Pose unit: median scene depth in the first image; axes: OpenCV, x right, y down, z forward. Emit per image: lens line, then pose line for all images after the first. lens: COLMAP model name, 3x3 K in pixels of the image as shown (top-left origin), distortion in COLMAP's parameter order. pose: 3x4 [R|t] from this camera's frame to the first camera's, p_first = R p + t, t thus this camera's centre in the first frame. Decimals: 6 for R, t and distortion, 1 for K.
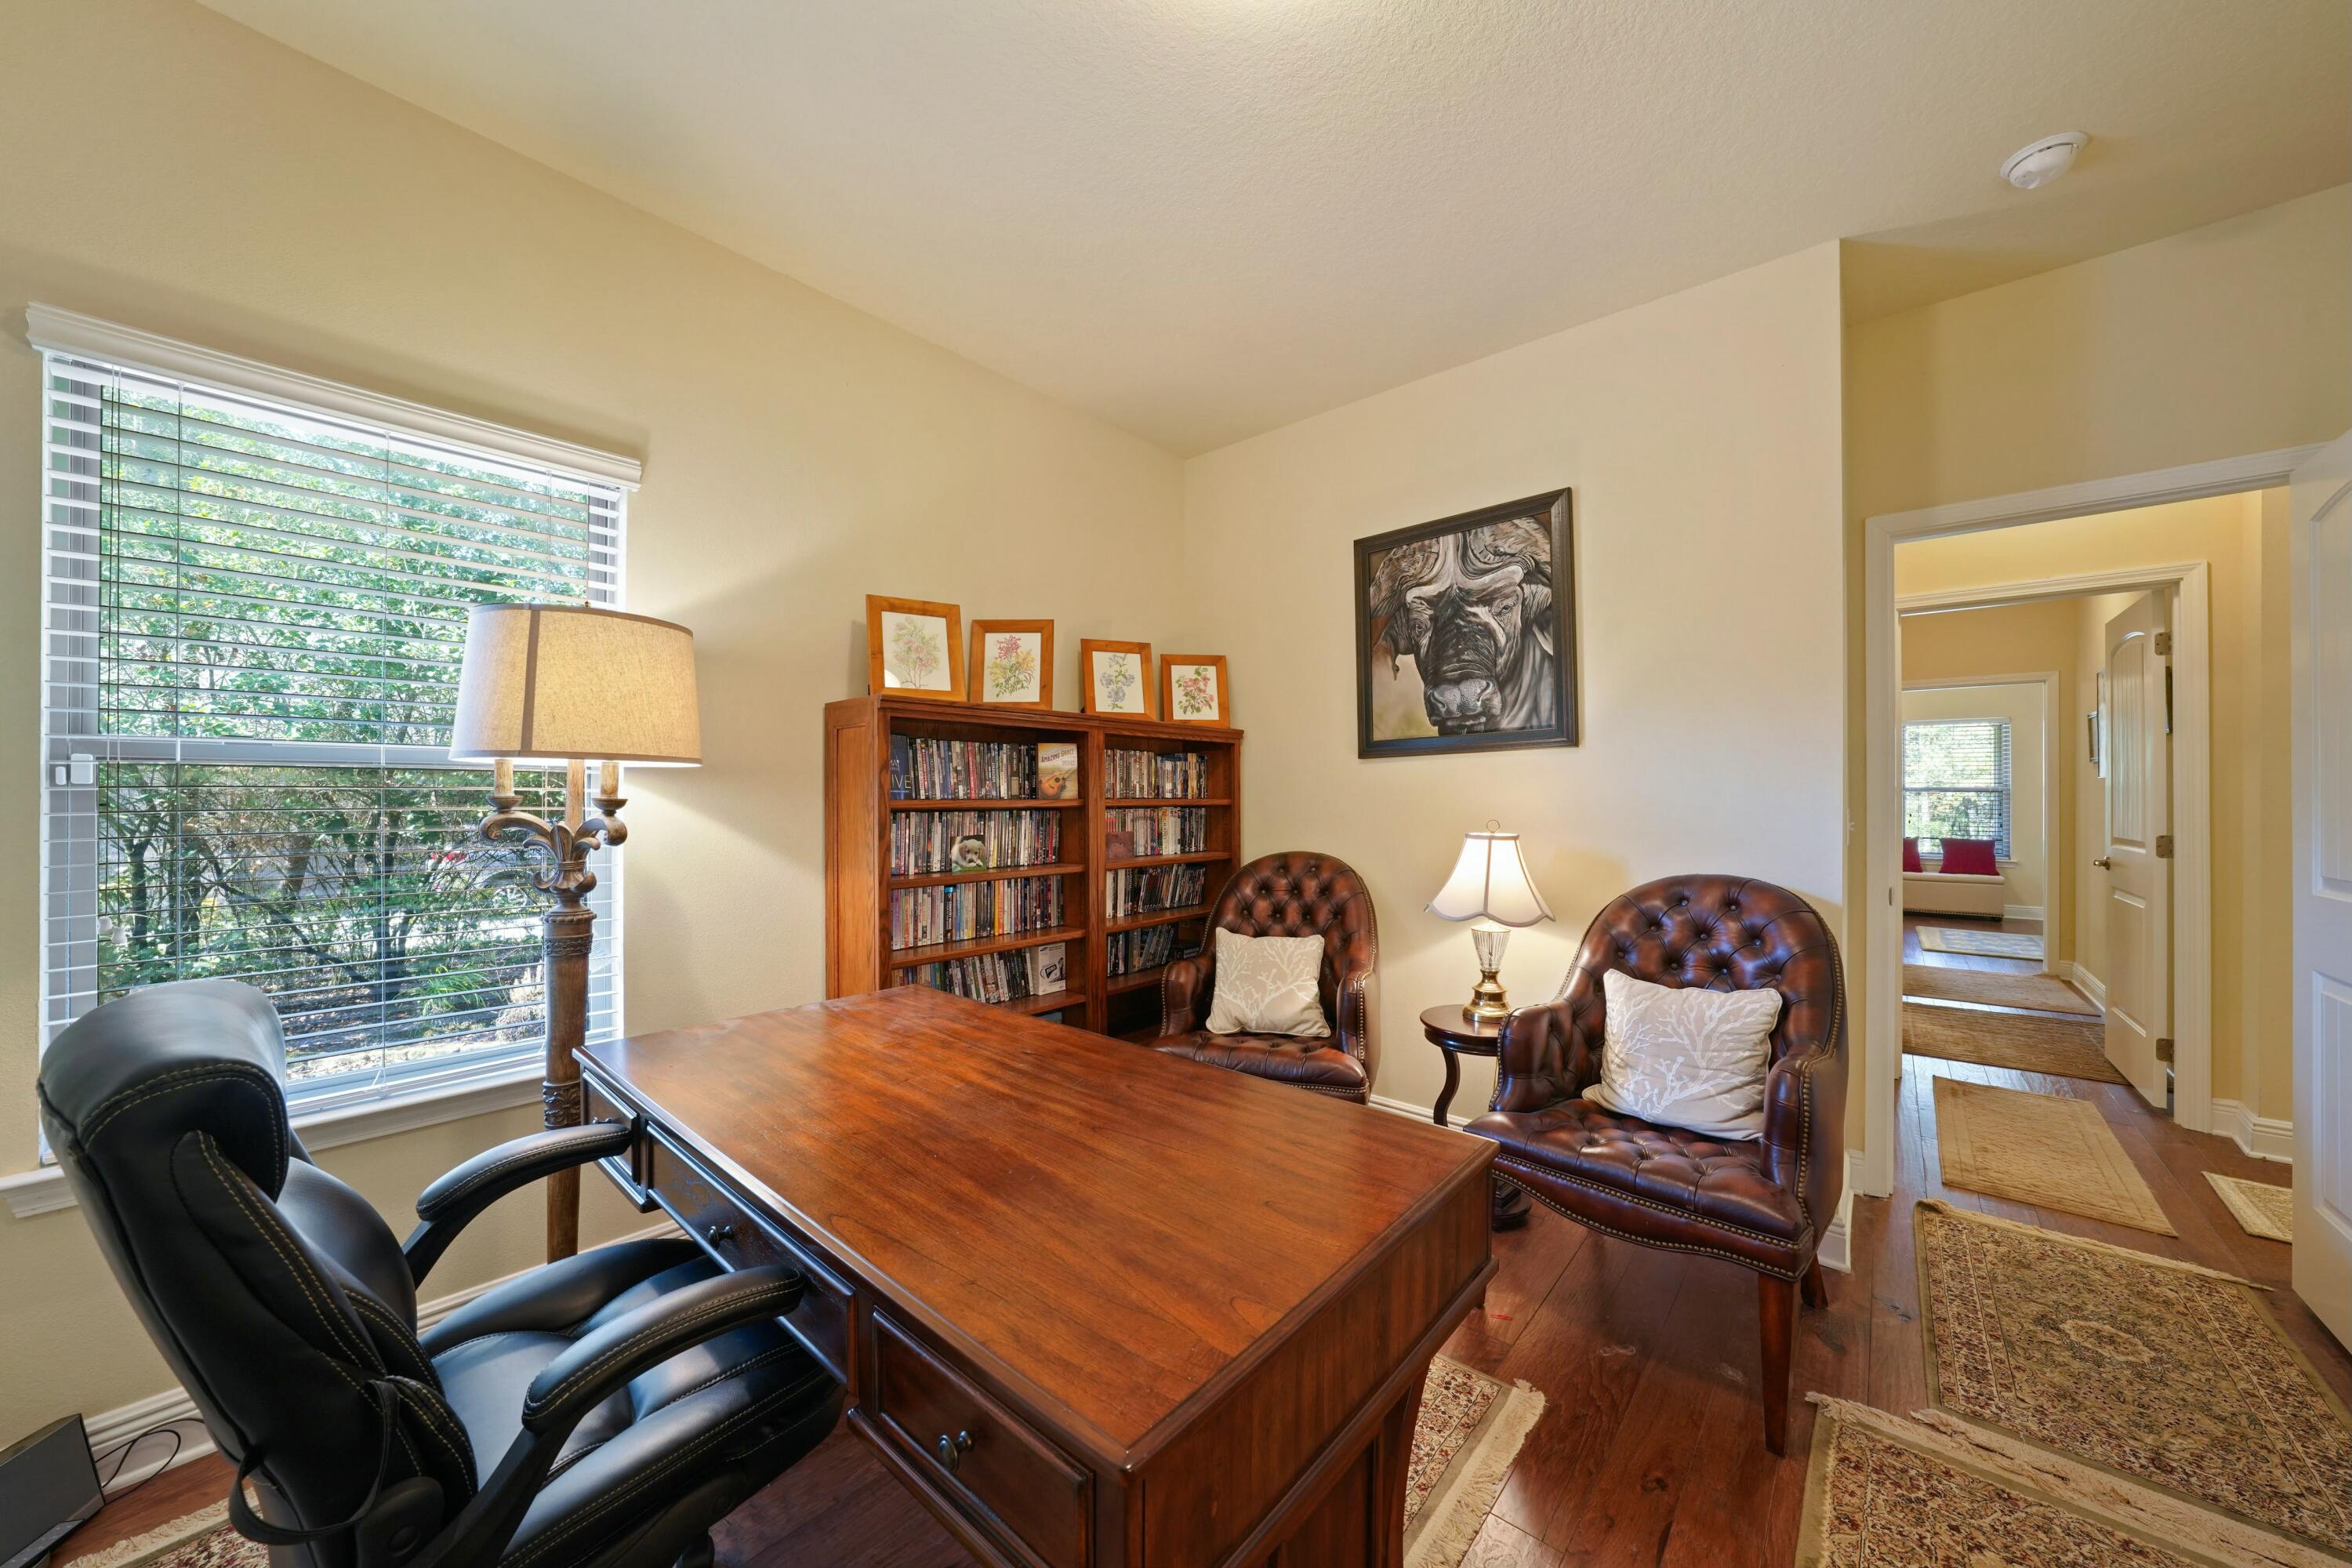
lens RADIAL K [[844.1, 0, 1172.6], [0, 844.1, 784.0], [0, 0, 1]] dist [-0.024544, 0.003581]
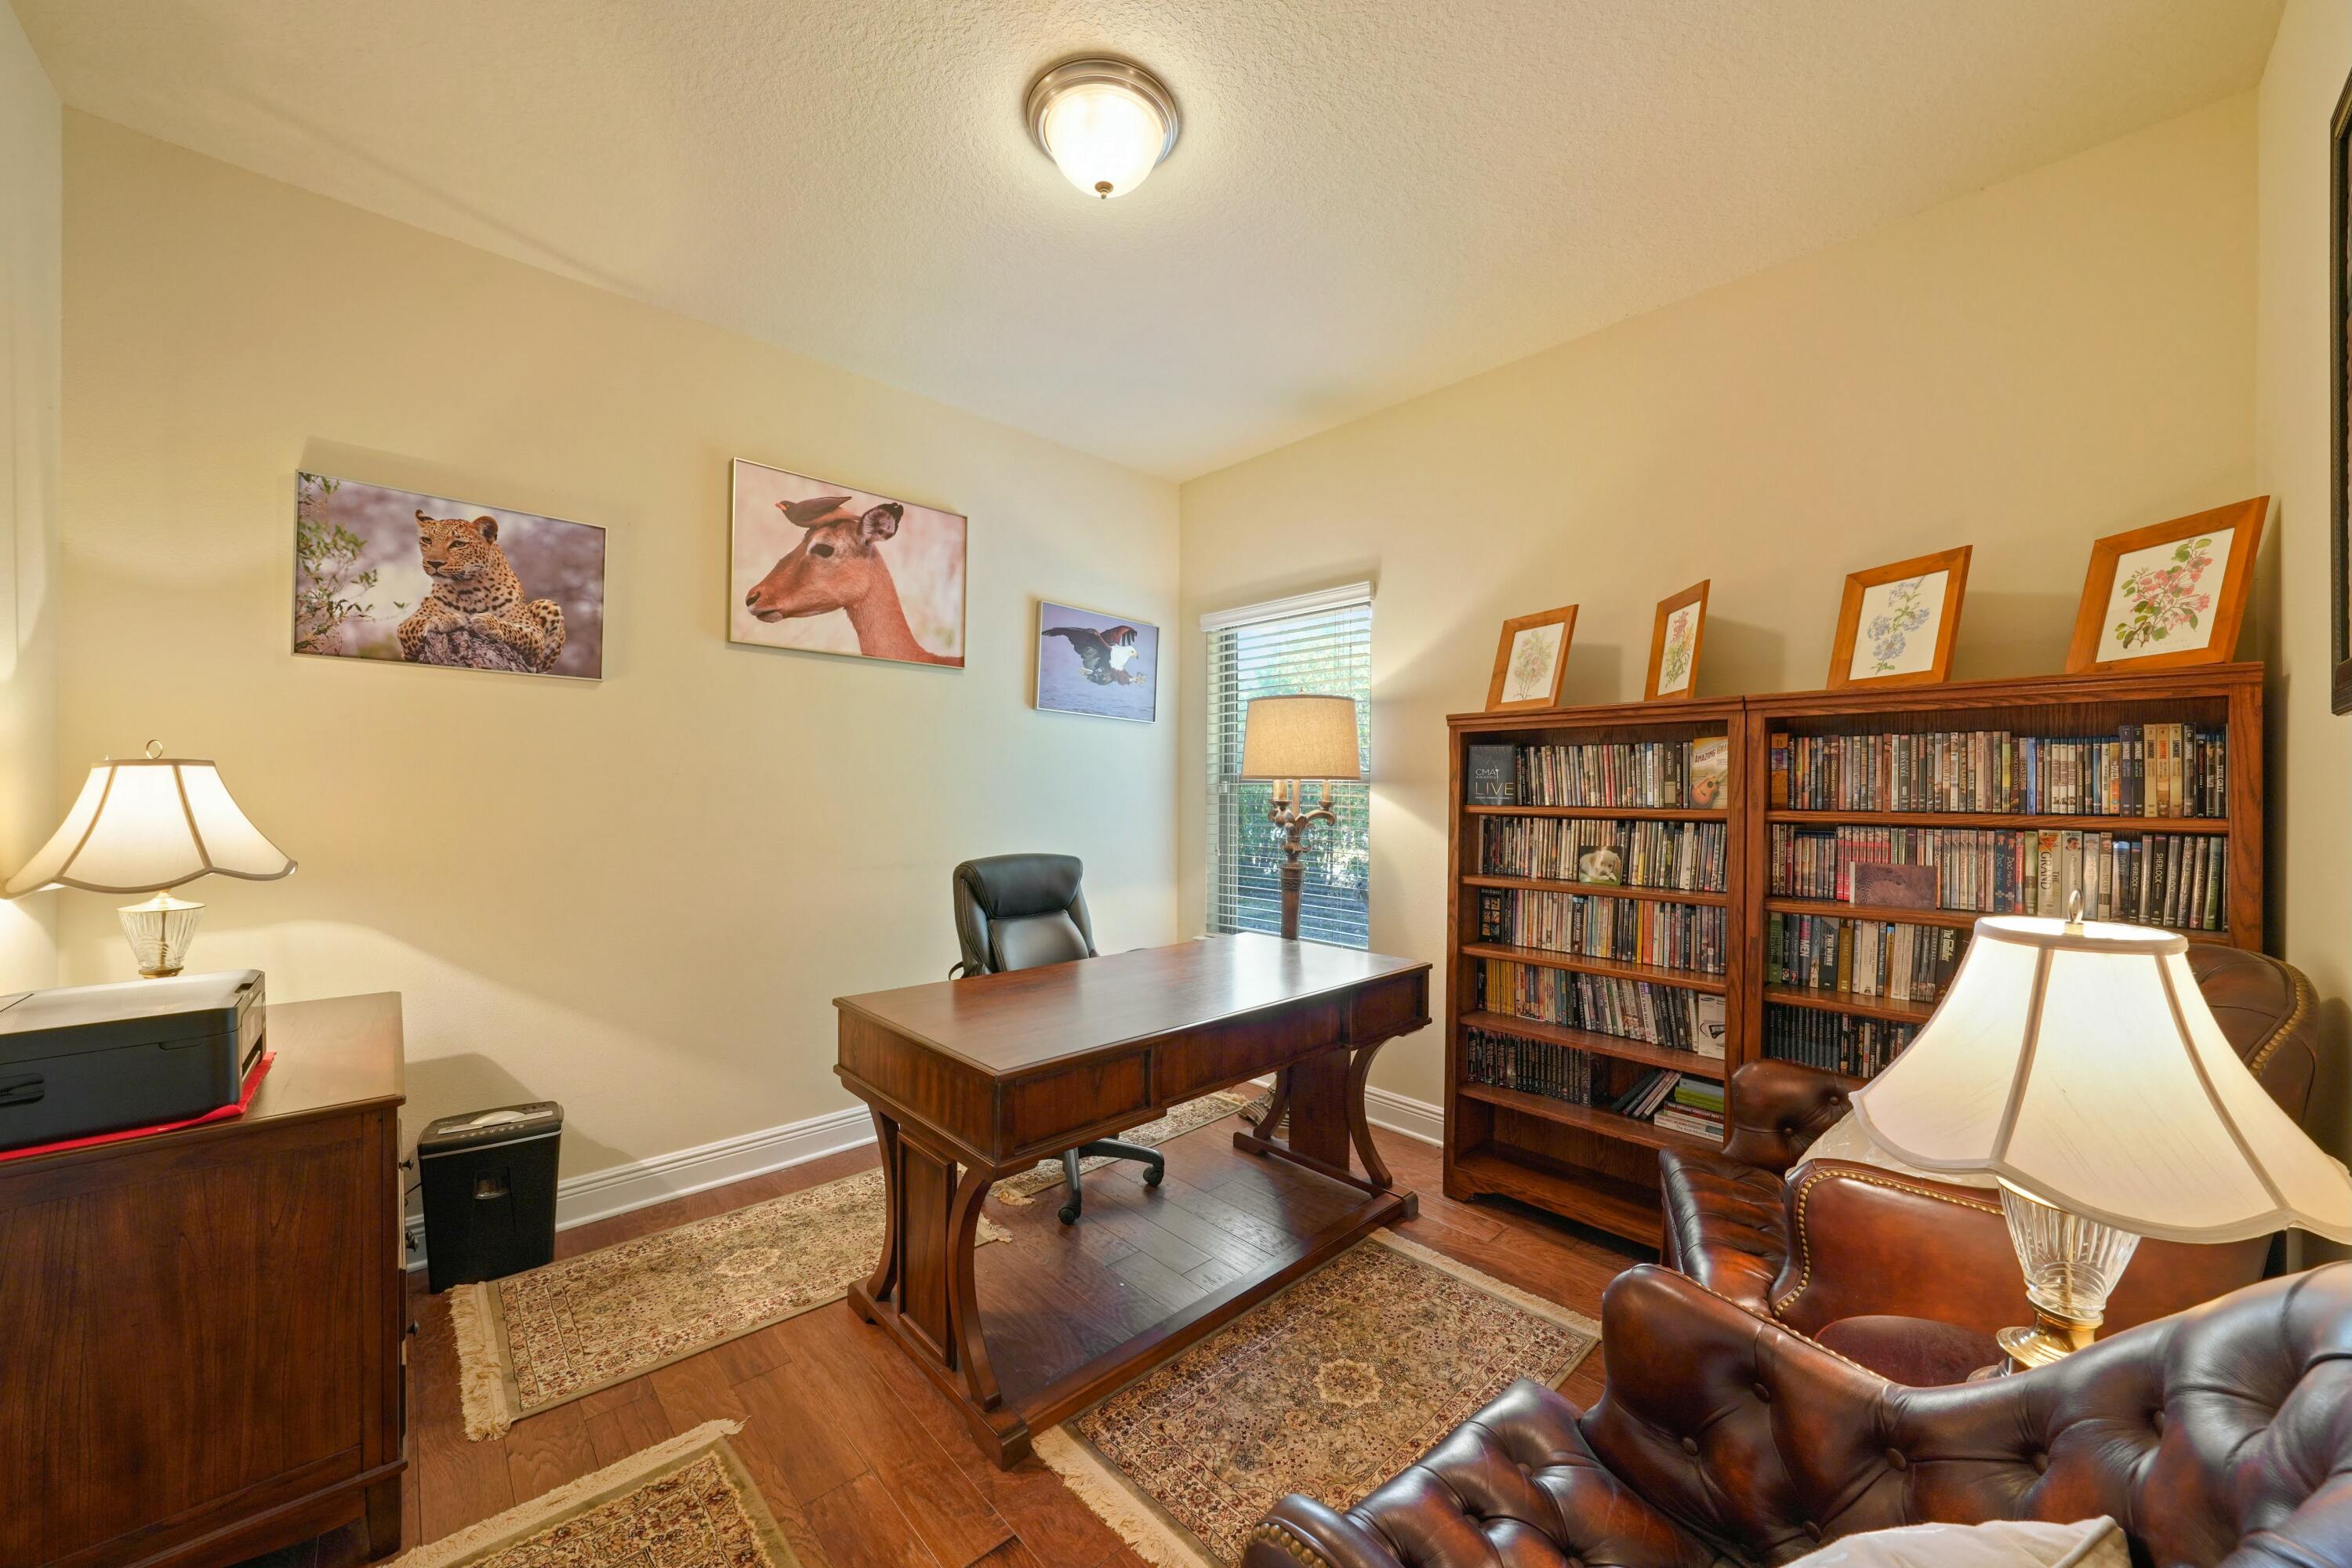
lens RADIAL K [[842.7, 0, 1173.4], [0, 842.7, 791.2], [0, 0, 1]] dist [-0.020437, 0.000668]
pose [[-0.110573, -0.006141, -0.993849, 0.690404], [0.002339, 0.999977, -0.006439, 0.005408], [0.993865, -0.003036, -0.110556, 0.599276]]
